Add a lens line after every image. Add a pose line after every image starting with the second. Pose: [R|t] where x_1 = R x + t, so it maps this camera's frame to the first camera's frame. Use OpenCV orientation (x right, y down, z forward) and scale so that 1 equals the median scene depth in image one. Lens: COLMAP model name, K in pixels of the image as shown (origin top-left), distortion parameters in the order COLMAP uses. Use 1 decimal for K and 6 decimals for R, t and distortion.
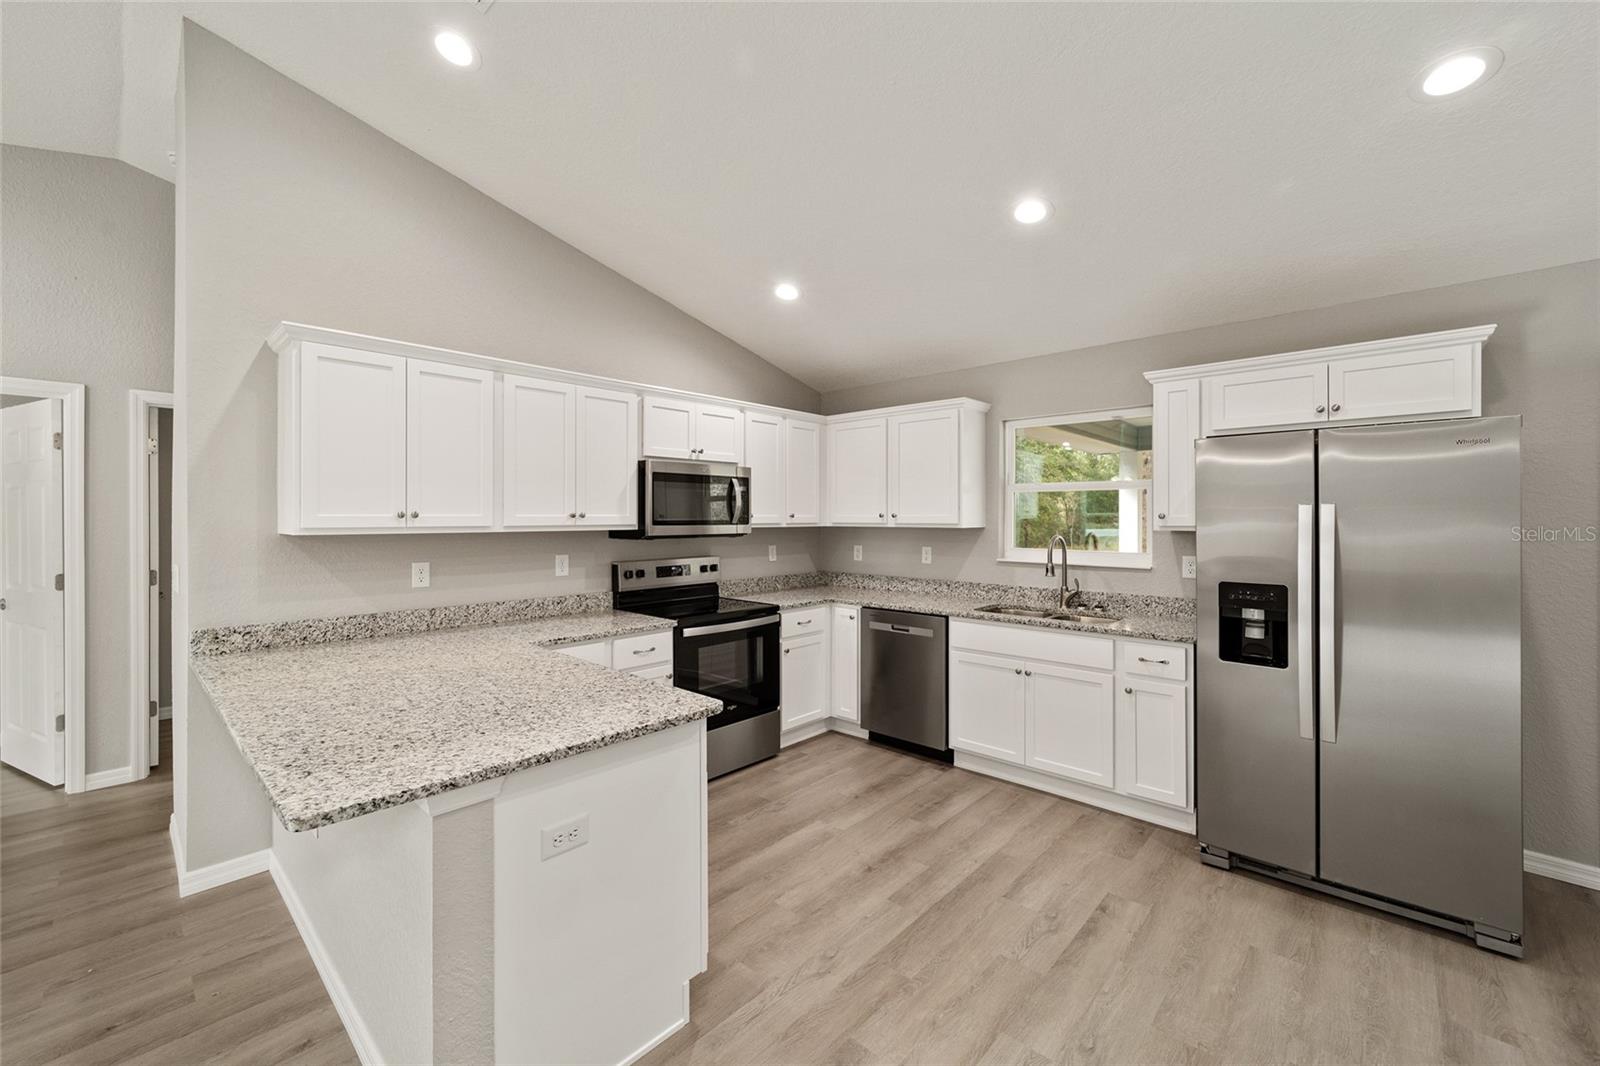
lens RADIAL K [[646.3, 0, 798.7], [0, 646.3, 520.7], [0, 0, 1]] dist [-0.007219, 0.001614]
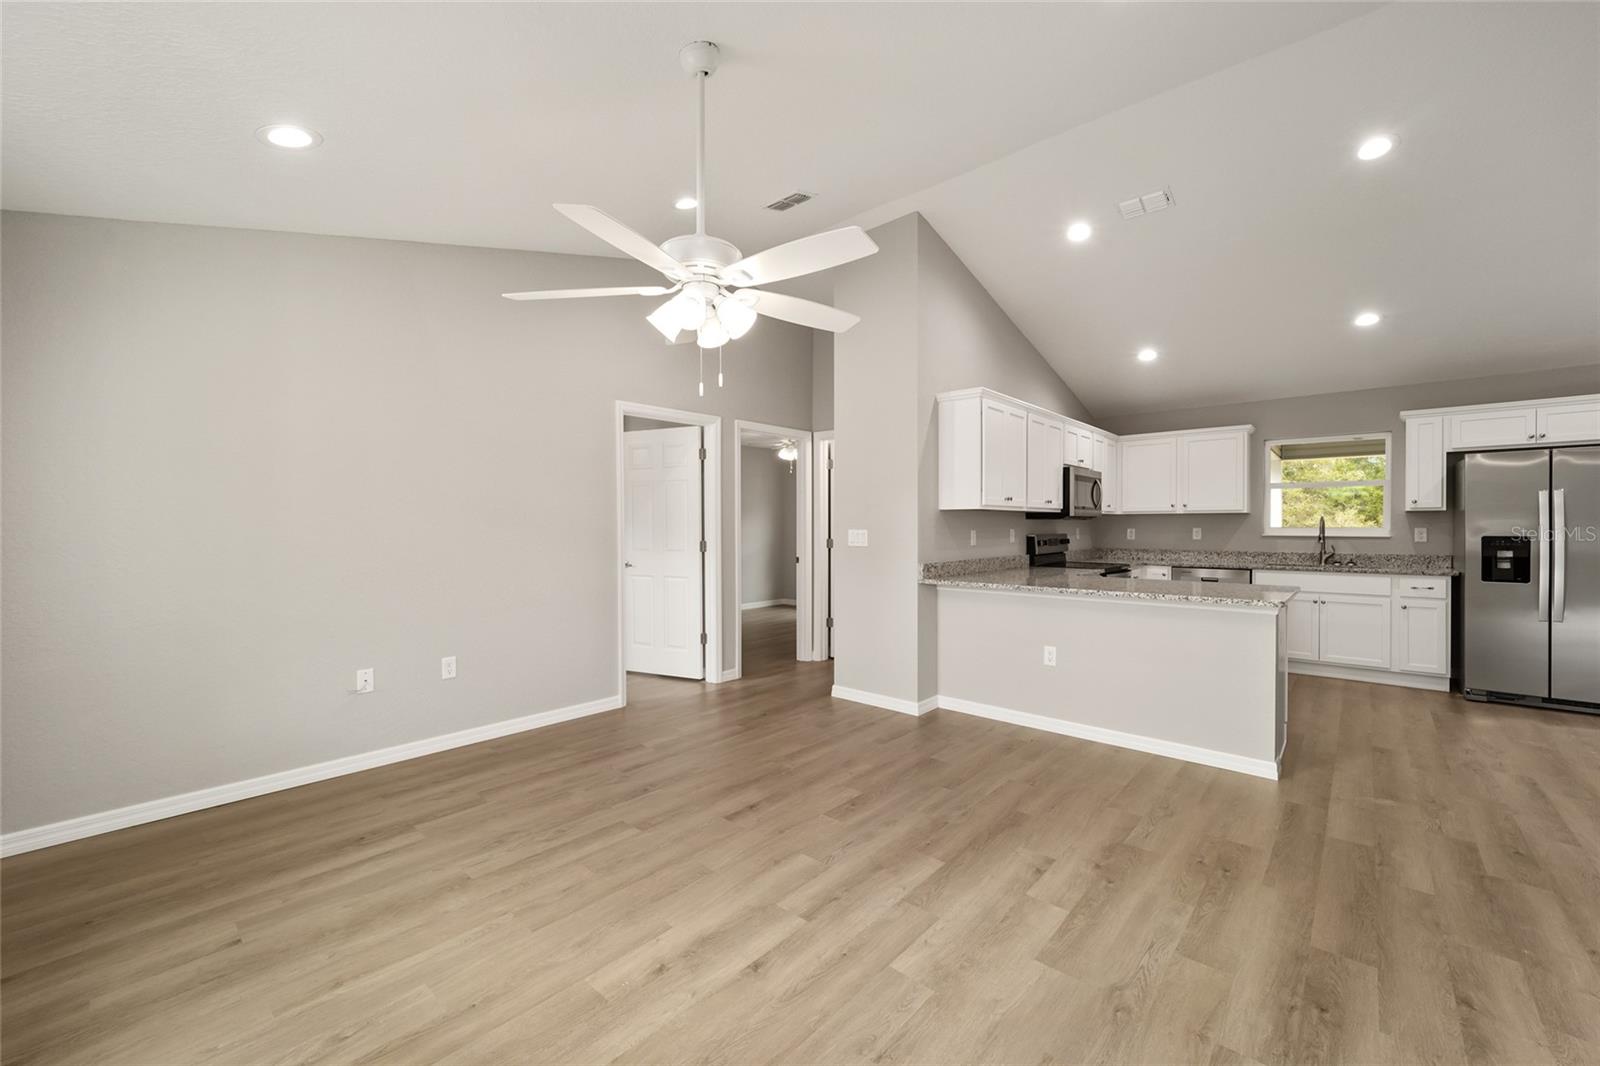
lens RADIAL K [[646.3, 0, 792.2], [0, 646.3, 527.3], [0, 0, 1]] dist [-0.007219, 0.001614]
pose [[0.999871, -0.001930, 0.015975, -0.986847], [0.001953, 0.999997, -0.001462, 0.055272], [-0.015973, 0.001493, 0.999871, -0.559767]]
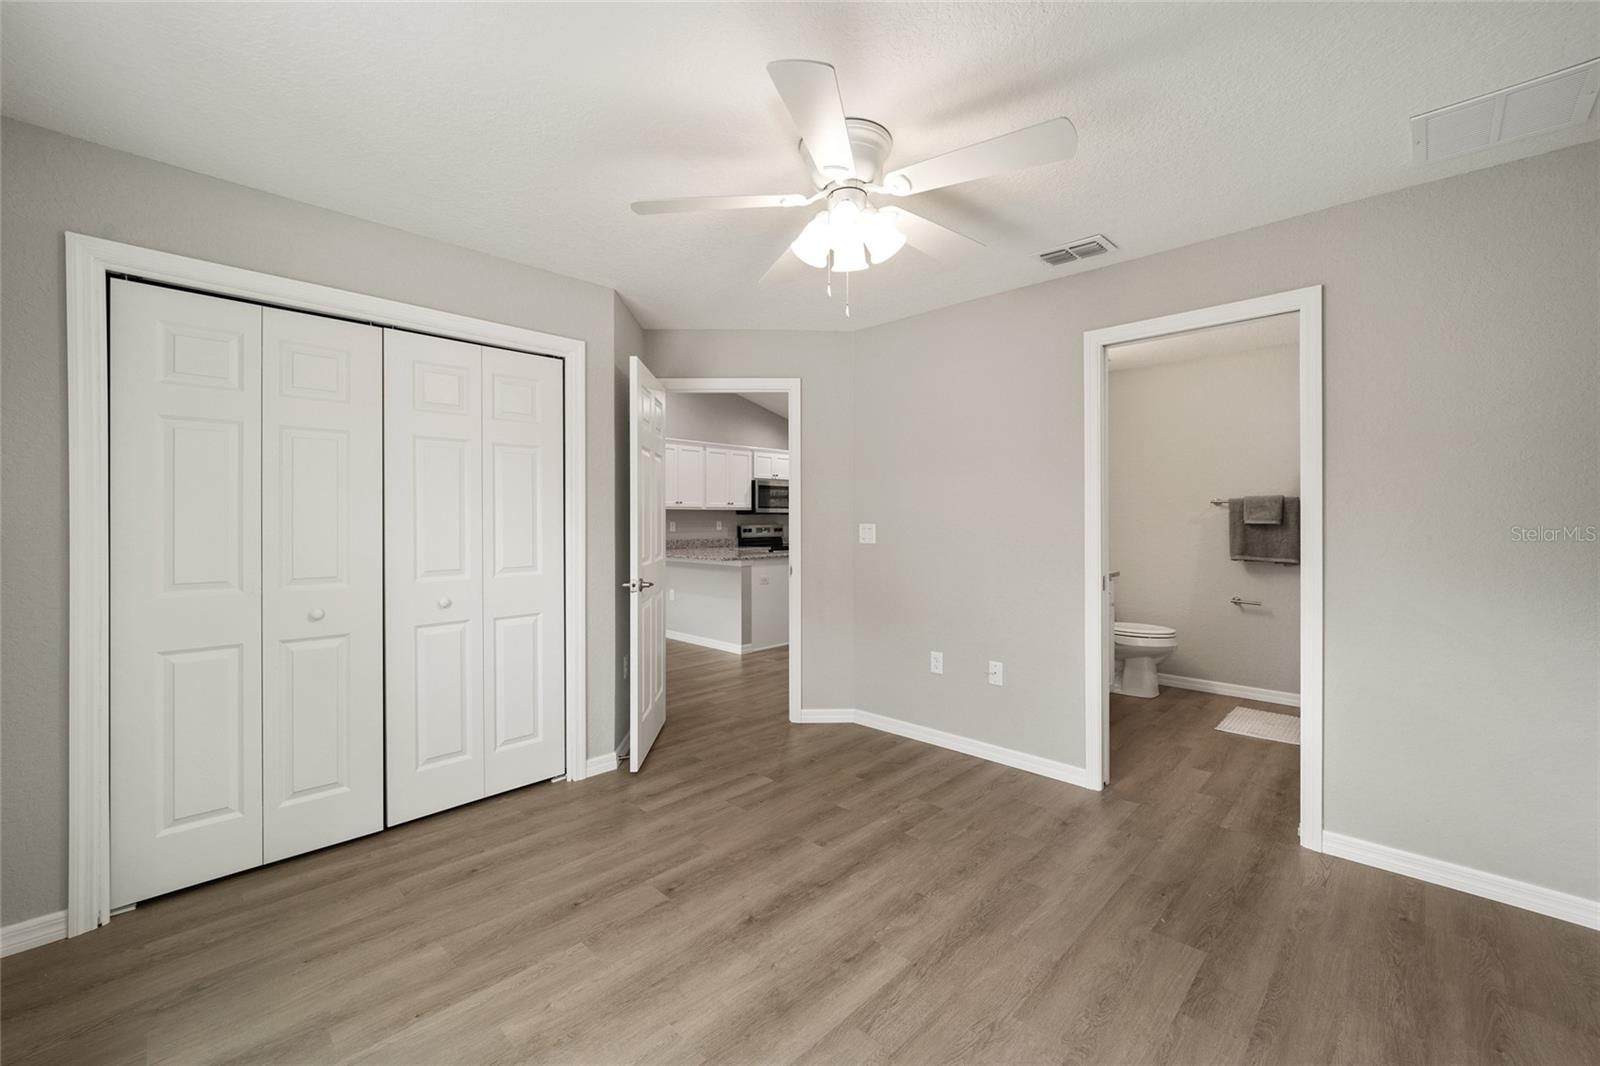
lens RADIAL K [[646.3, 0, 794.8], [0, 646.3, 525.0], [0, 0, 1]] dist [-0.007219, 0.001614]
pose [[0.999617, -0.003949, -0.027389, -0.033084], [0.004023, 0.999988, 0.002638, 0.067469], [0.027378, -0.002747, 0.999621, -1.424027]]
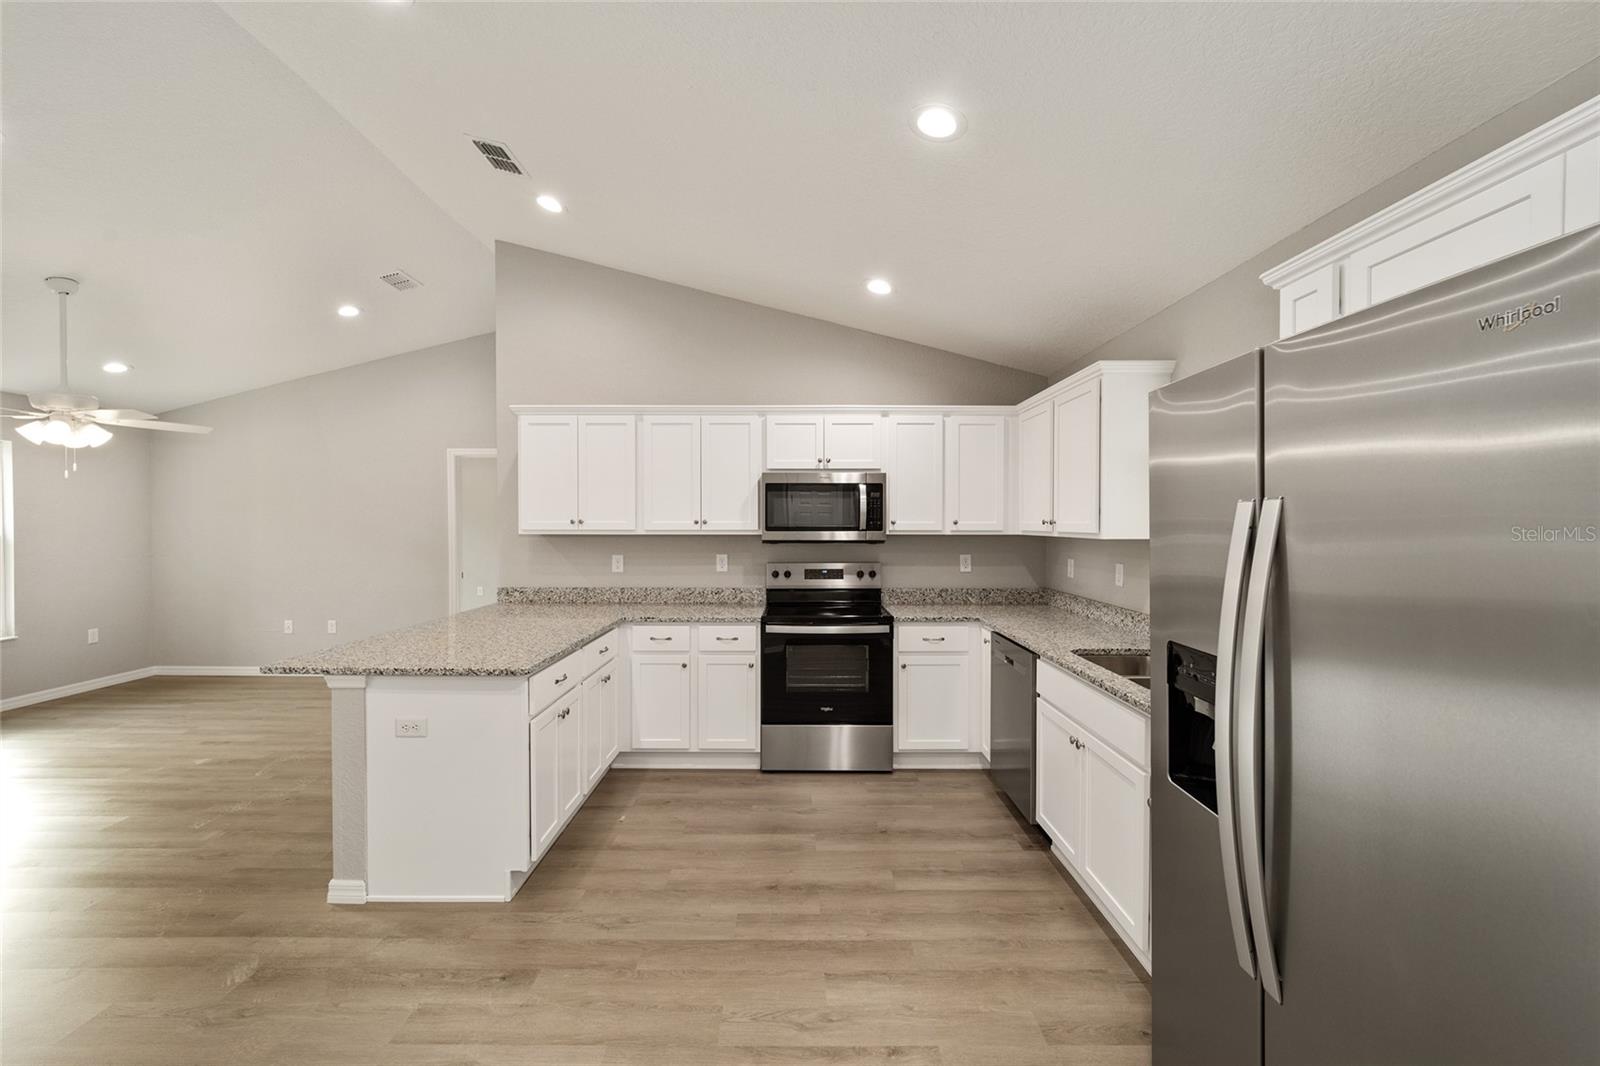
lens RADIAL K [[646.3, 0, 800.1], [0, 646.3, 532.0], [0, 0, 1]] dist [-0.007219, 0.001614]
pose [[0.676921, 0.011816, -0.735961, 0.684917], [-0.005336, 0.999924, 0.011146, -0.003668], [0.736037, -0.003618, 0.676932, 0.305861]]
